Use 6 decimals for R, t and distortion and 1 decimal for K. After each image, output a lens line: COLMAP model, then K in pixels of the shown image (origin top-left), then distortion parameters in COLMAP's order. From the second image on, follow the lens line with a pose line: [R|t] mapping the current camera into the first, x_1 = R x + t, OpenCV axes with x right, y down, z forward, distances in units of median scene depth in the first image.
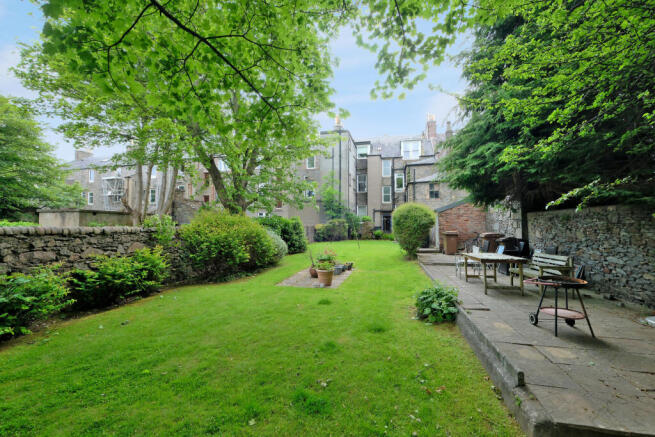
lens RADIAL K [[282.0, 0, 327.5], [0, 282.0, 218.5], [0, 0, 1]] dist [0.000799, -0.000305]
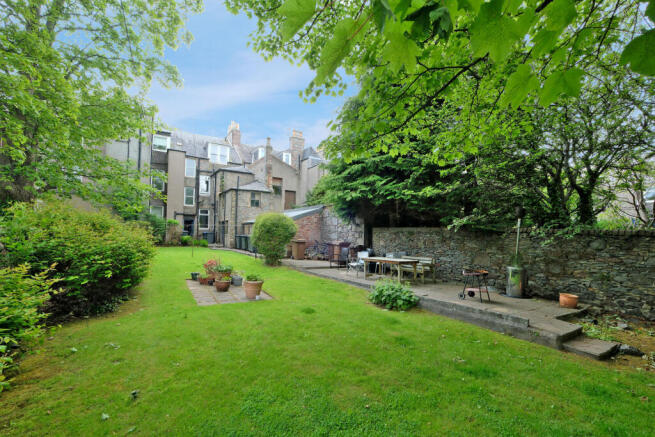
lens RADIAL K [[279.0, 0, 328.0], [0, 279.0, 231.5], [0, 0, 1]] dist [0.000550, -0.000047]
pose [[0.719462, 0.030468, 0.693863, -0.101726], [-0.048169, 0.998821, 0.006087, 0.000387], [-0.692859, -0.037802, 0.720081, 0.037958]]
